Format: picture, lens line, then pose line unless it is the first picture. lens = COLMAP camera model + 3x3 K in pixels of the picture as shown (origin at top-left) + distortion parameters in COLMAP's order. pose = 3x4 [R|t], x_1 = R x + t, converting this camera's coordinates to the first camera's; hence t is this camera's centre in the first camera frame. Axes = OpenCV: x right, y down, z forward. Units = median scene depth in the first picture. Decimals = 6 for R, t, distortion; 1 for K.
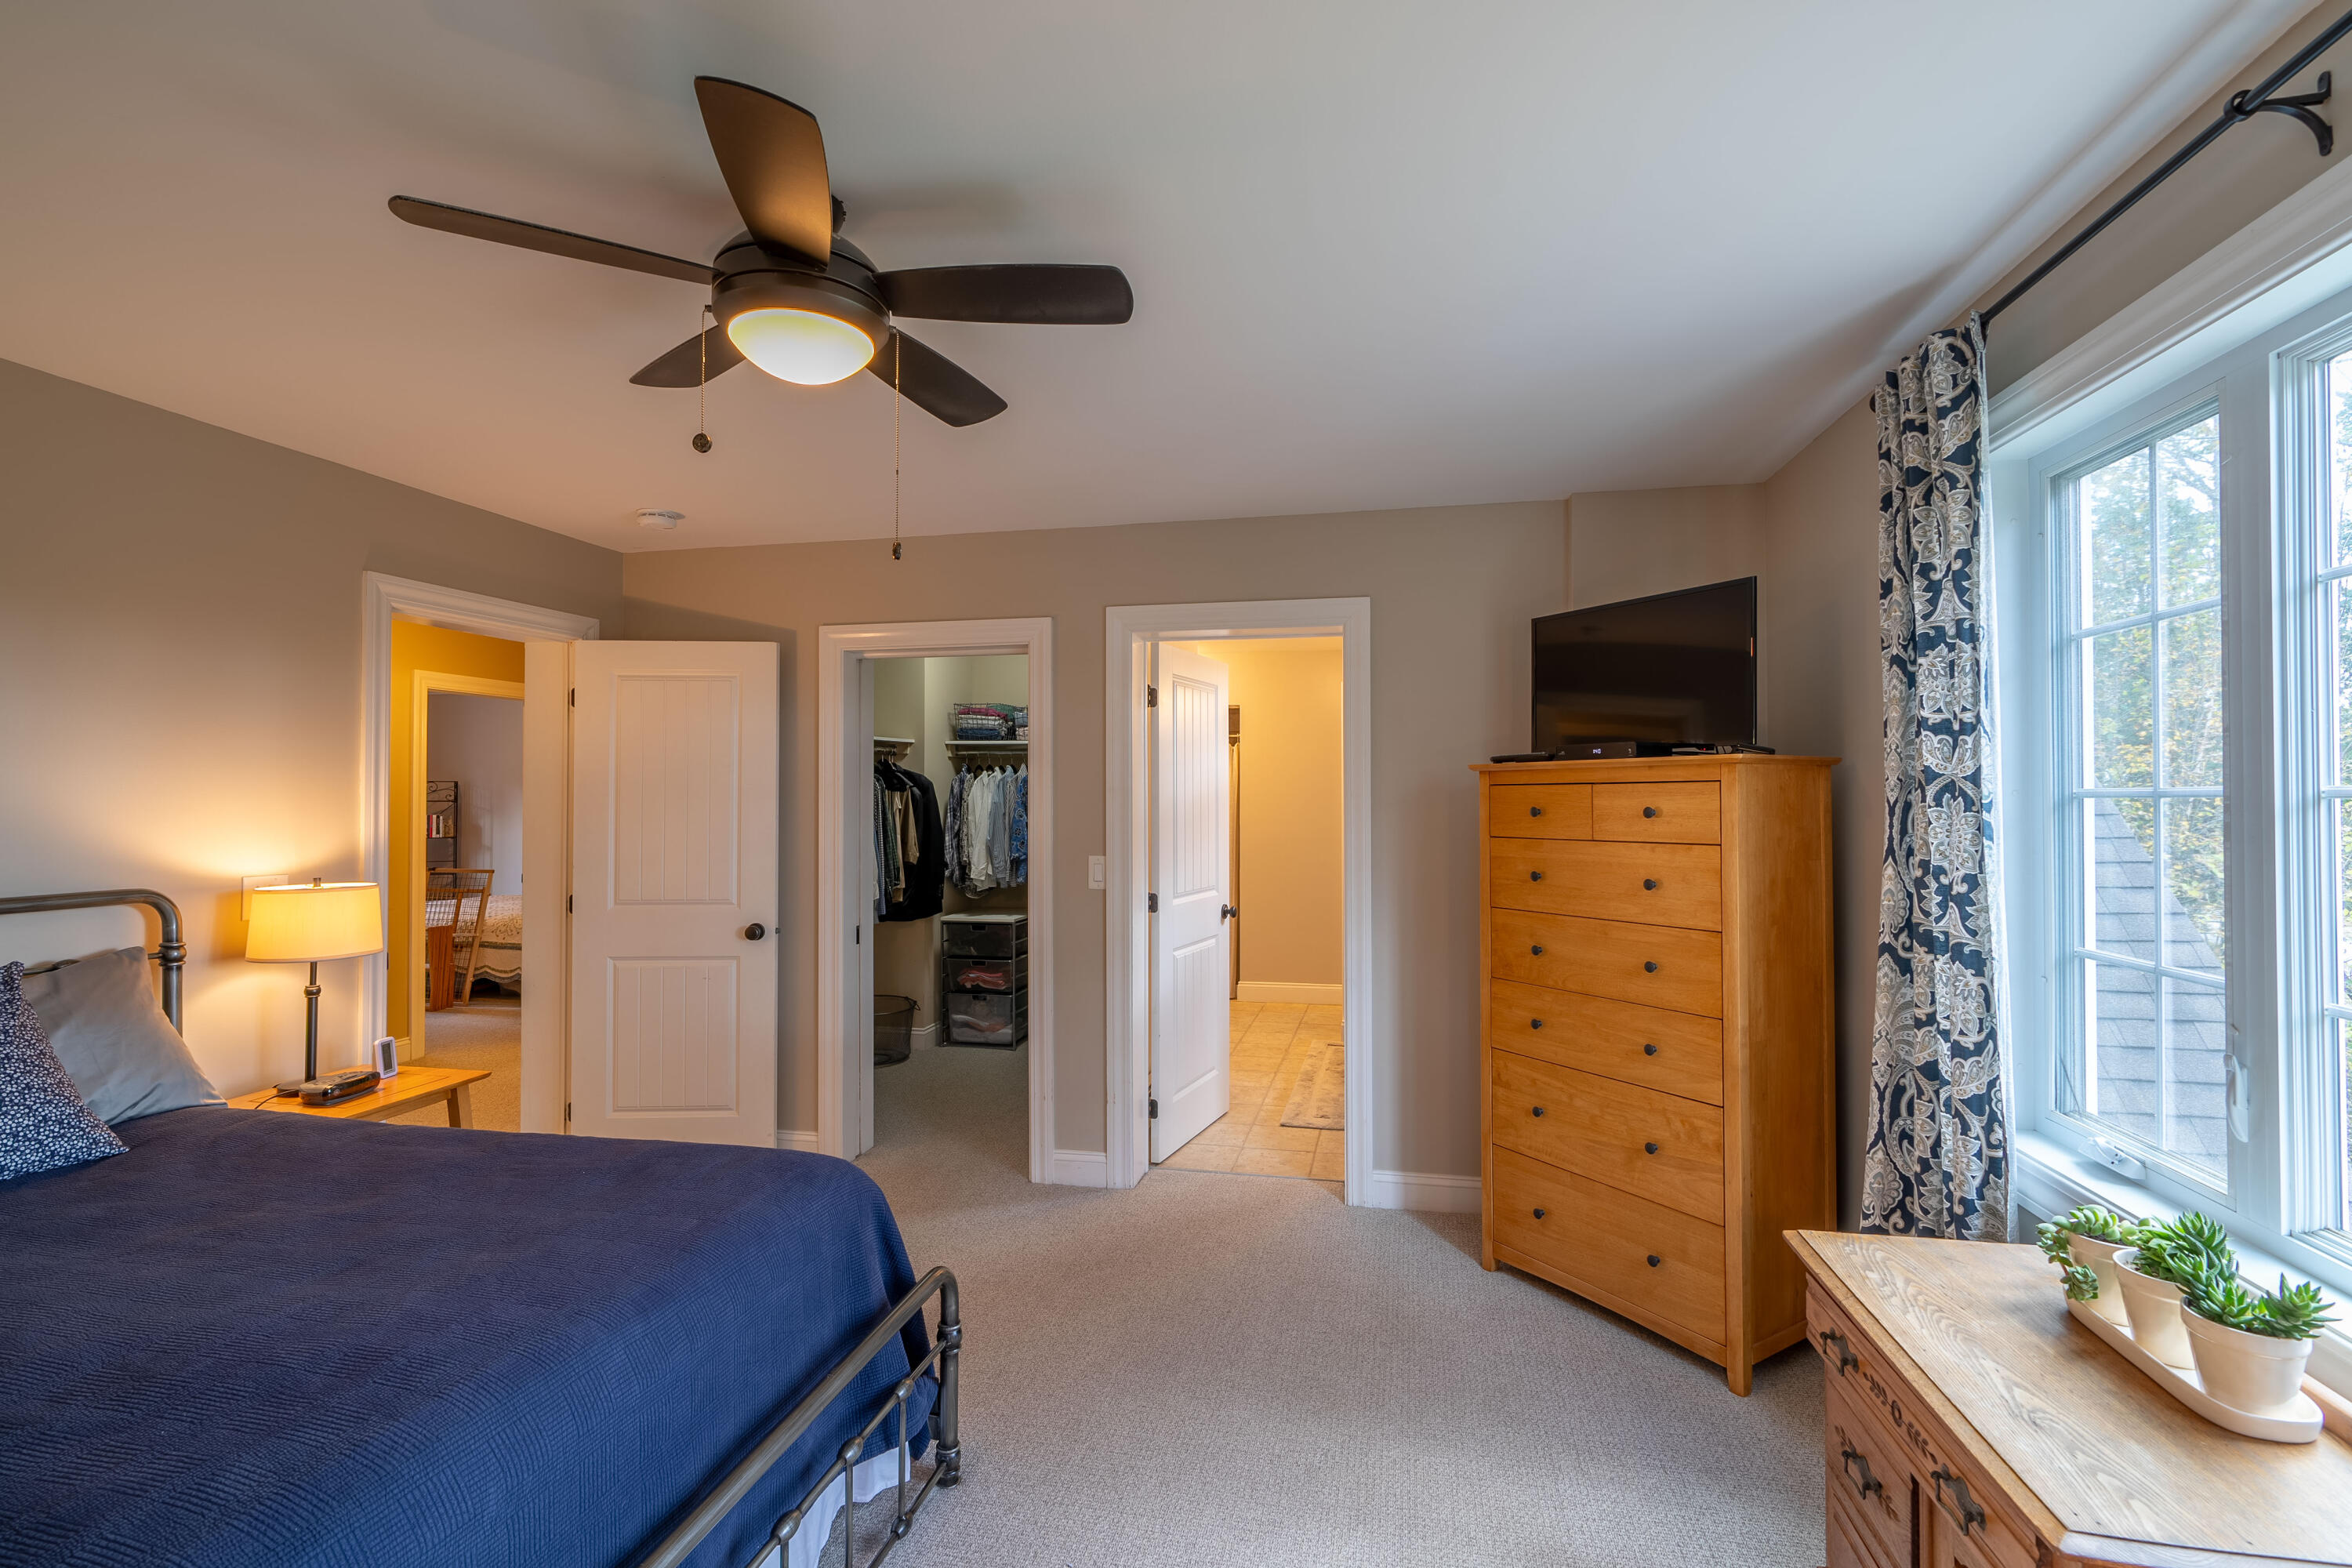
lens RADIAL K [[1070.1, 0, 1176.1], [0, 1070.1, 788.5], [0, 0, 1]] dist [-0.000261, -0.000157]
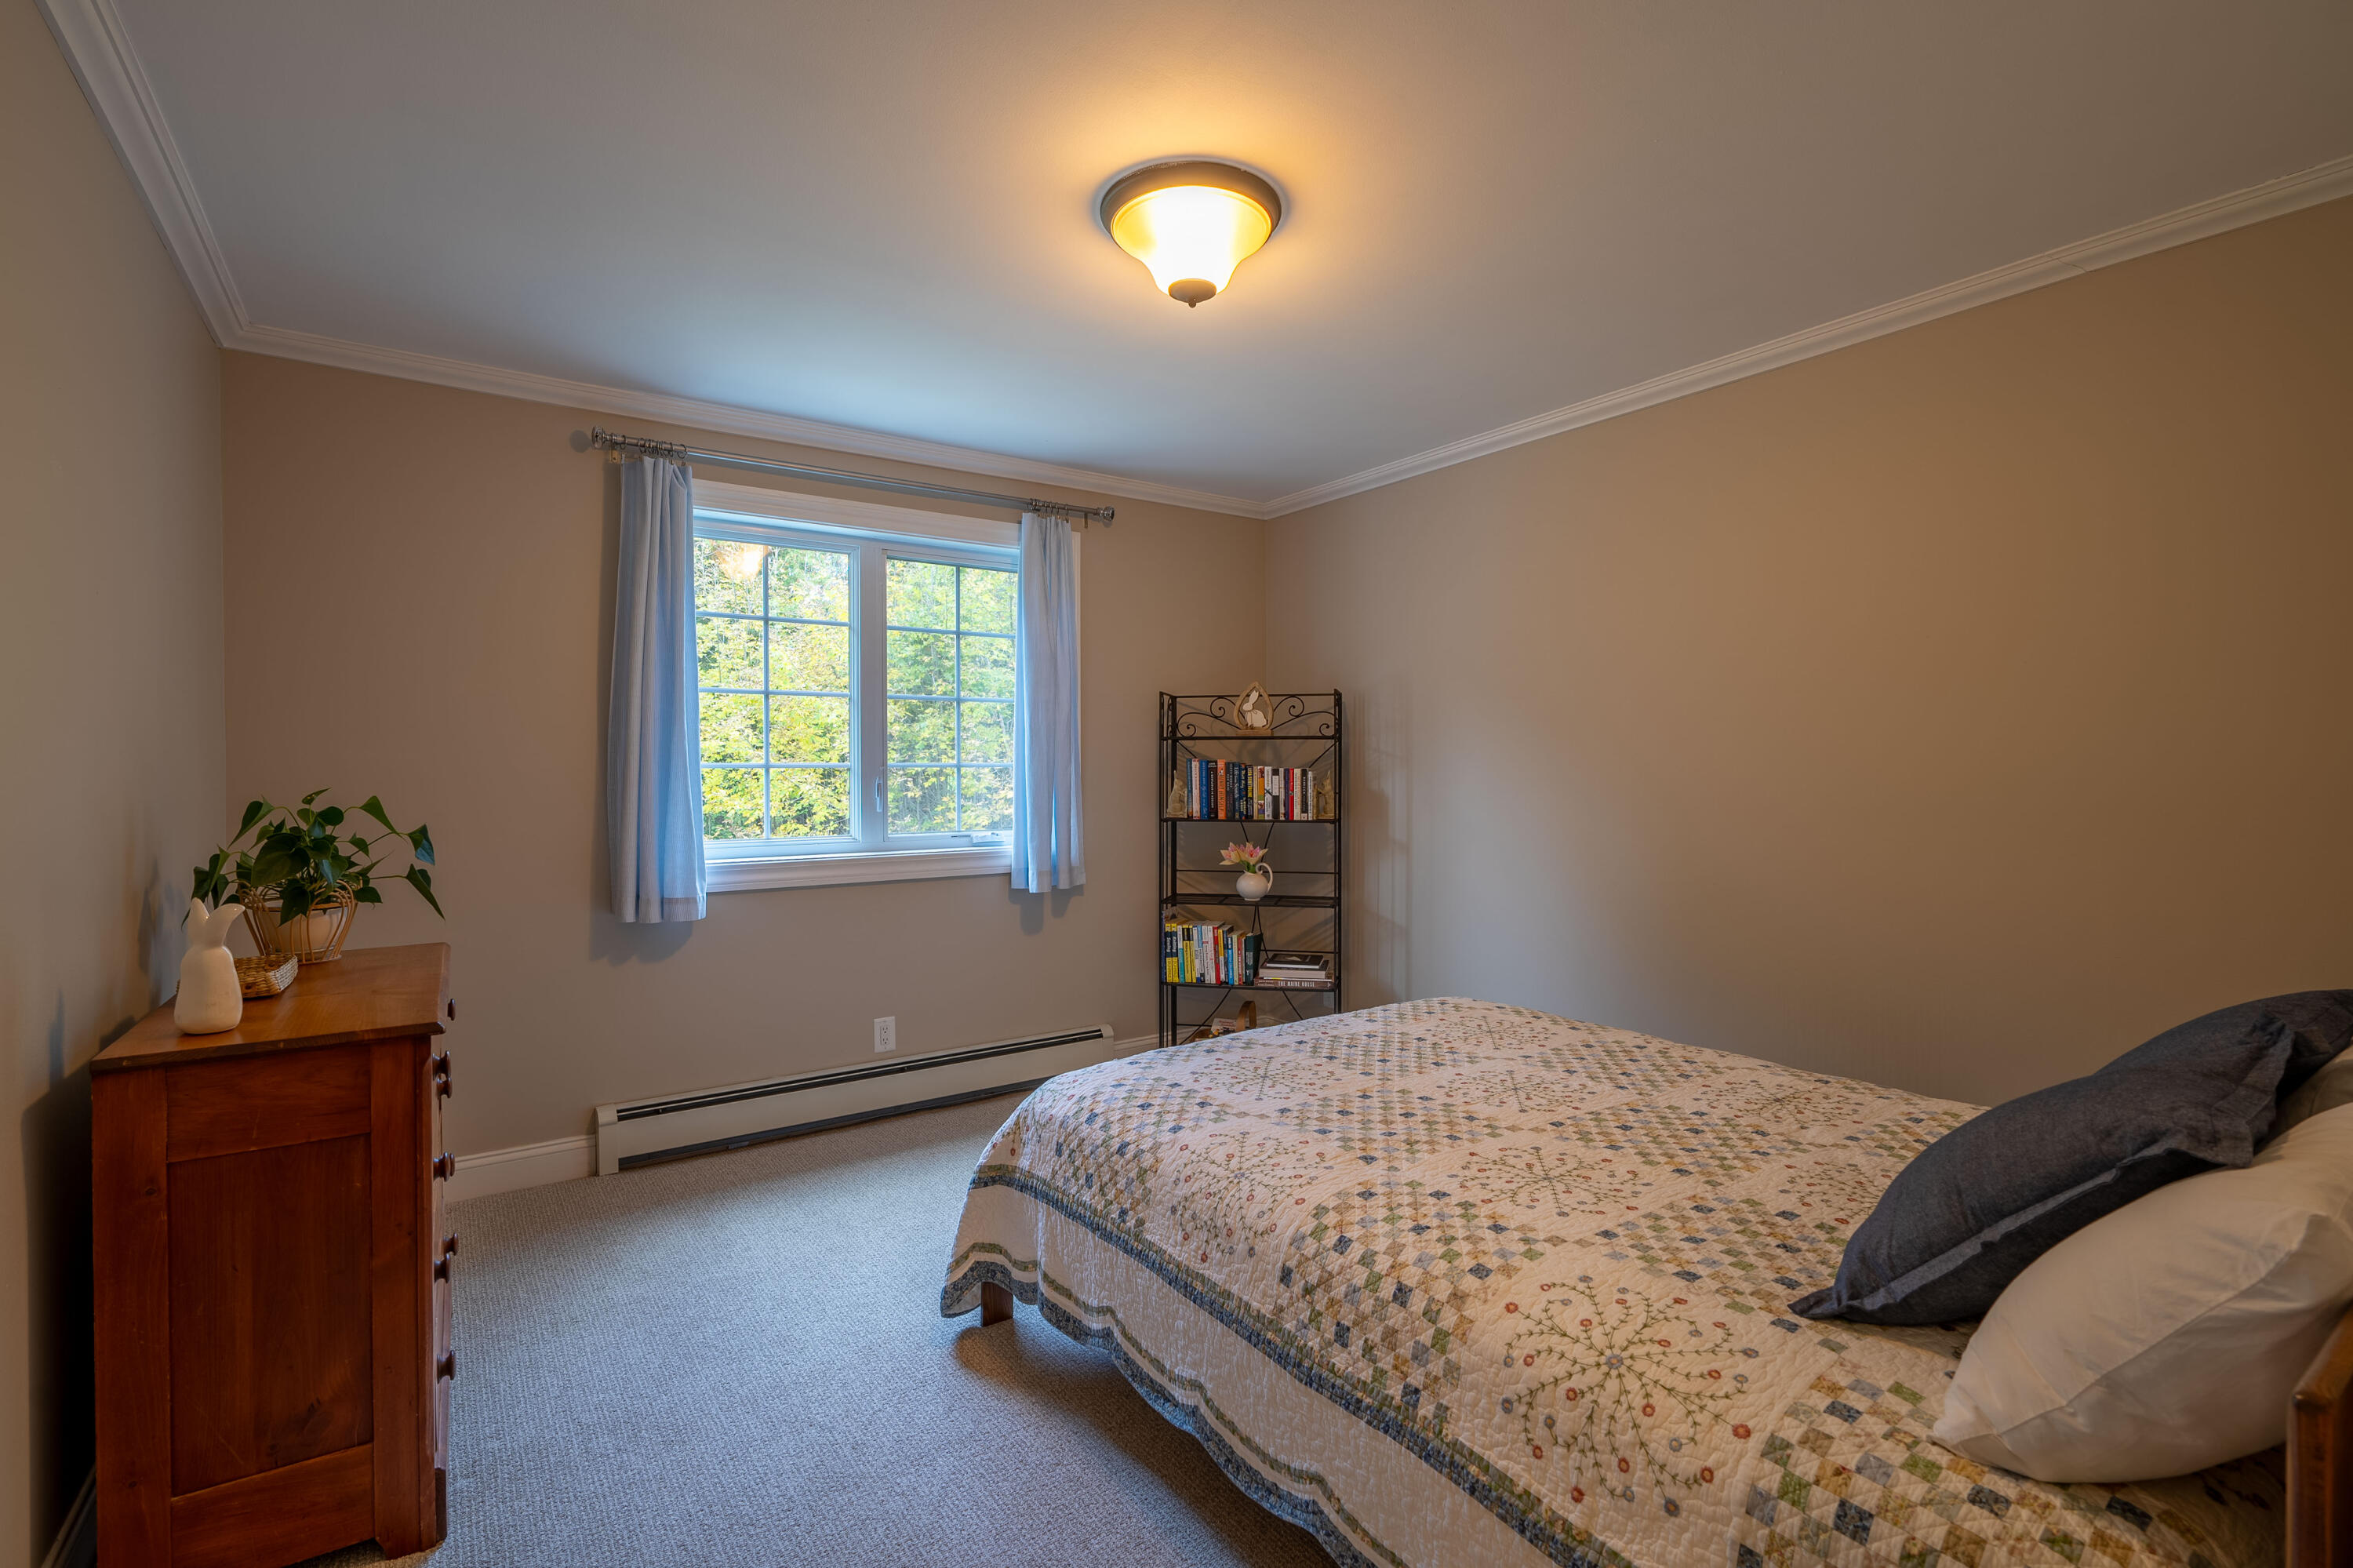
lens RADIAL K [[1070.6, 0, 1173.6], [0, 1070.6, 774.4], [0, 0, 1]] dist [-0.000261, -0.000157]
pose [[0.716152, 0.007181, -0.697907, -0.412921], [0.008607, 0.999780, 0.019120, 0.017751], [0.697891, -0.019700, 0.715933, 0.635373]]
